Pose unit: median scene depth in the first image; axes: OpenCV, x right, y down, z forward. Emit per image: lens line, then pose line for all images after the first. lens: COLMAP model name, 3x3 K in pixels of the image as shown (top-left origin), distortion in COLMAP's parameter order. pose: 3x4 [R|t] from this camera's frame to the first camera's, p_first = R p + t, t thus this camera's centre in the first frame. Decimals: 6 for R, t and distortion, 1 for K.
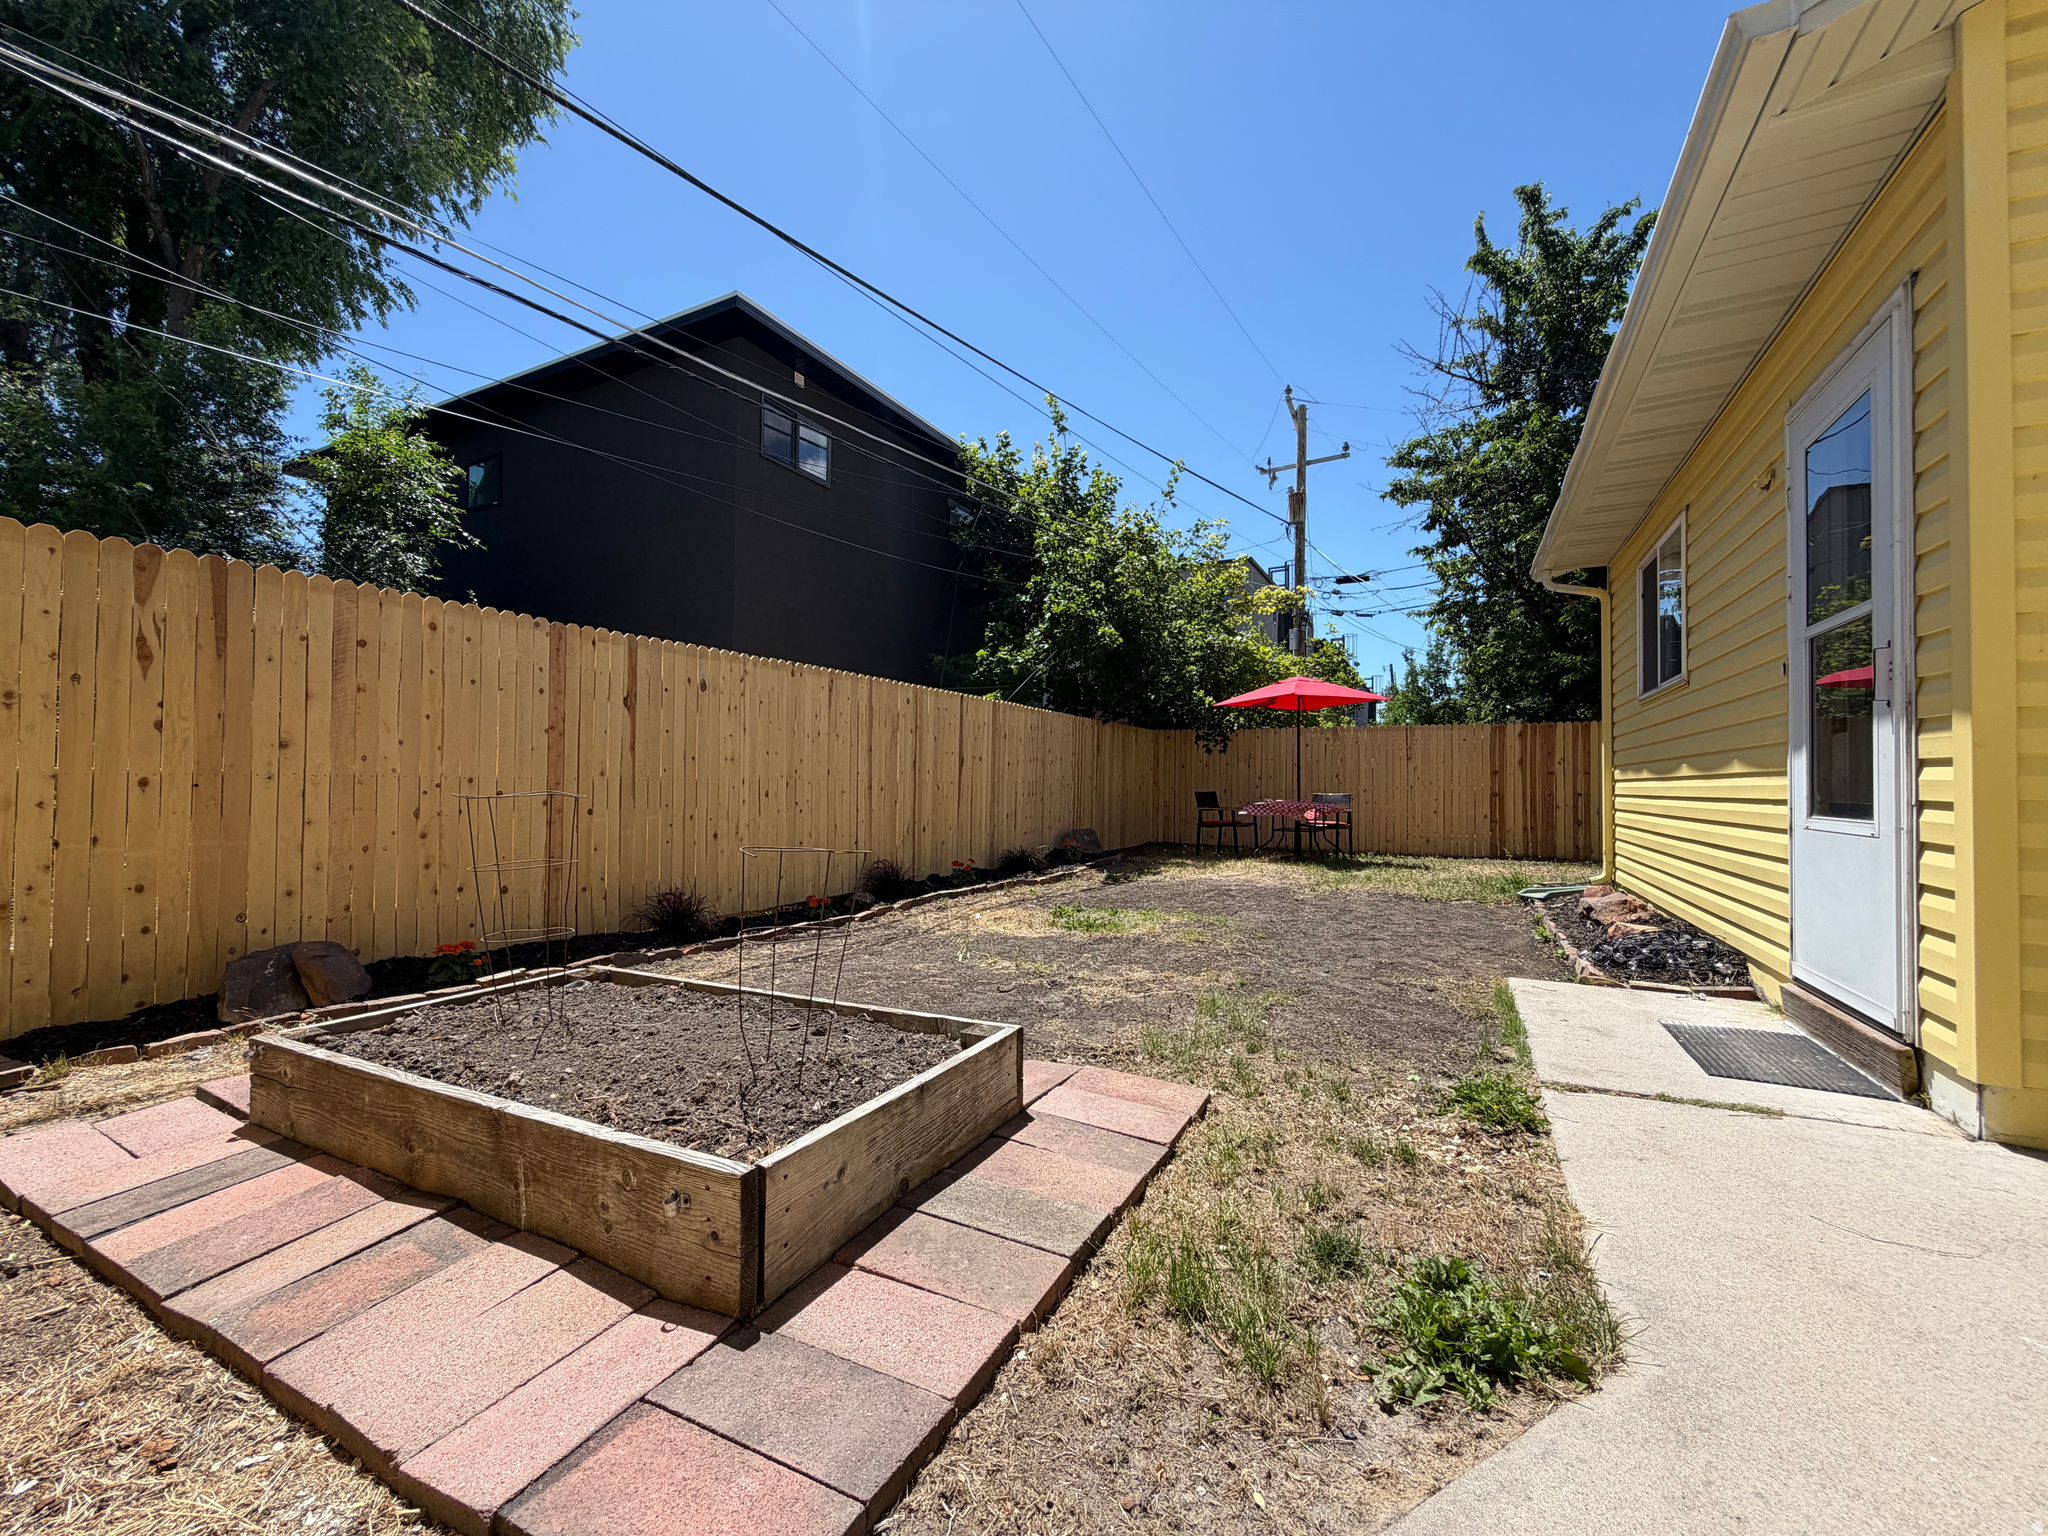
lens RADIAL K [[818.3, 0, 1019.4], [0, 818.3, 765.8], [0, 0, 1]] dist [-0.000162, 0.000794]
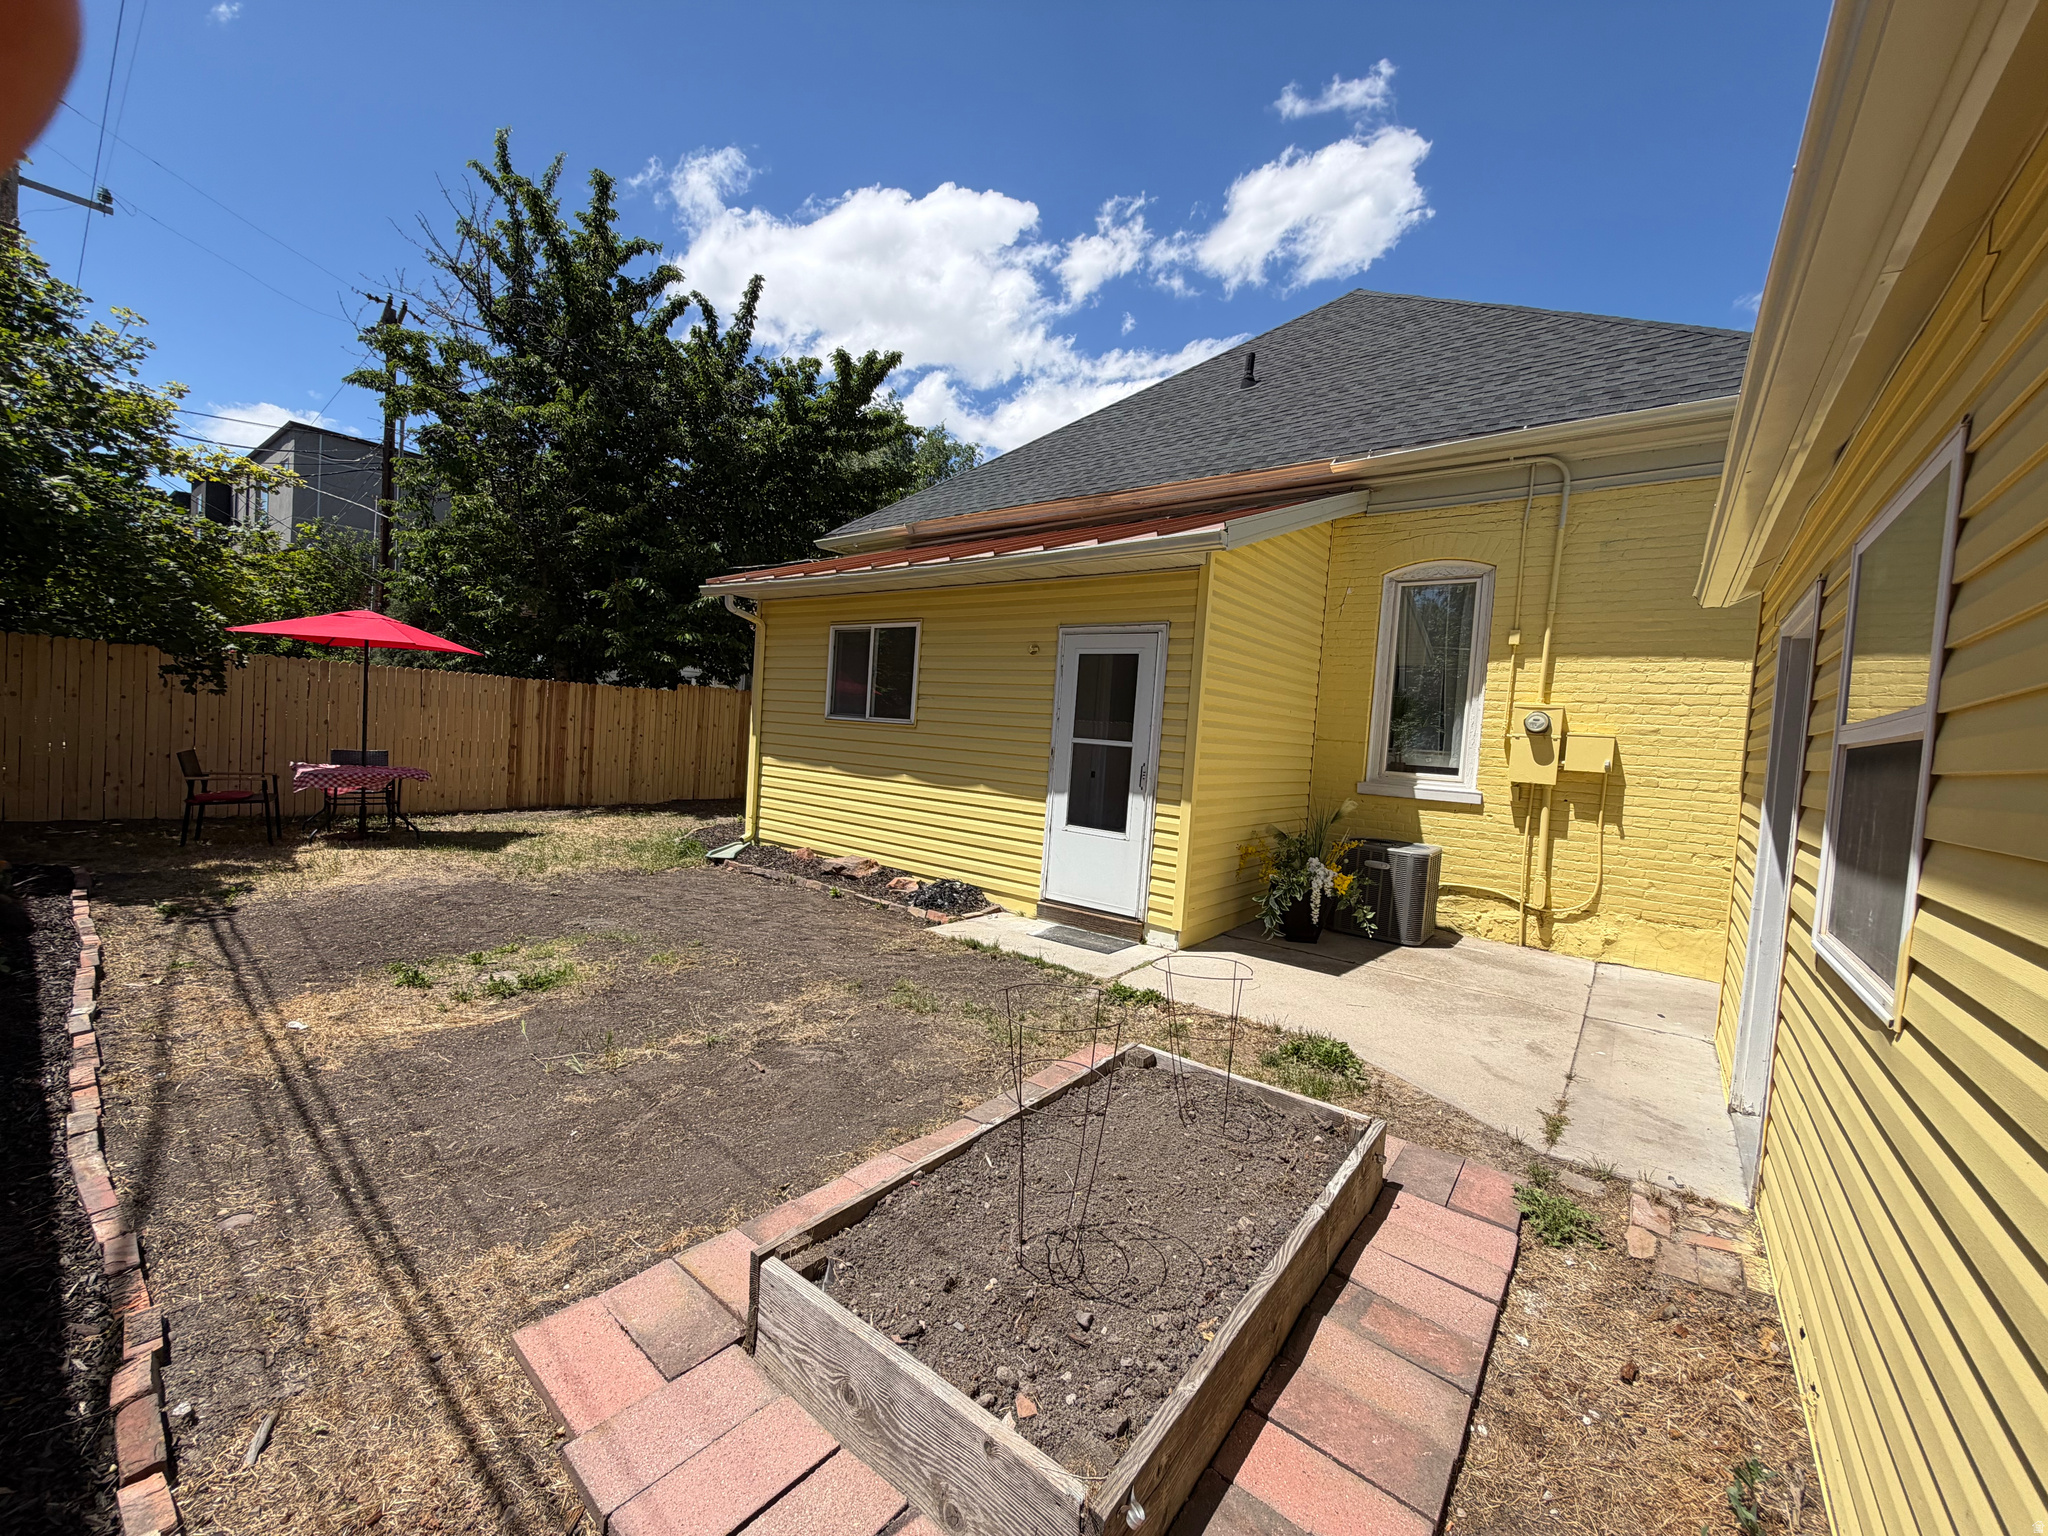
lens RADIAL K [[818.3, 0, 1019.4], [0, 818.3, 765.8], [0, 0, 1]] dist [-0.000162, 0.000794]
pose [[0.174909, -0.039526, 0.983791, -0.326367], [-0.088145, 0.994553, 0.055630, -0.056350], [-0.980631, -0.096446, 0.170472, 0.214283]]
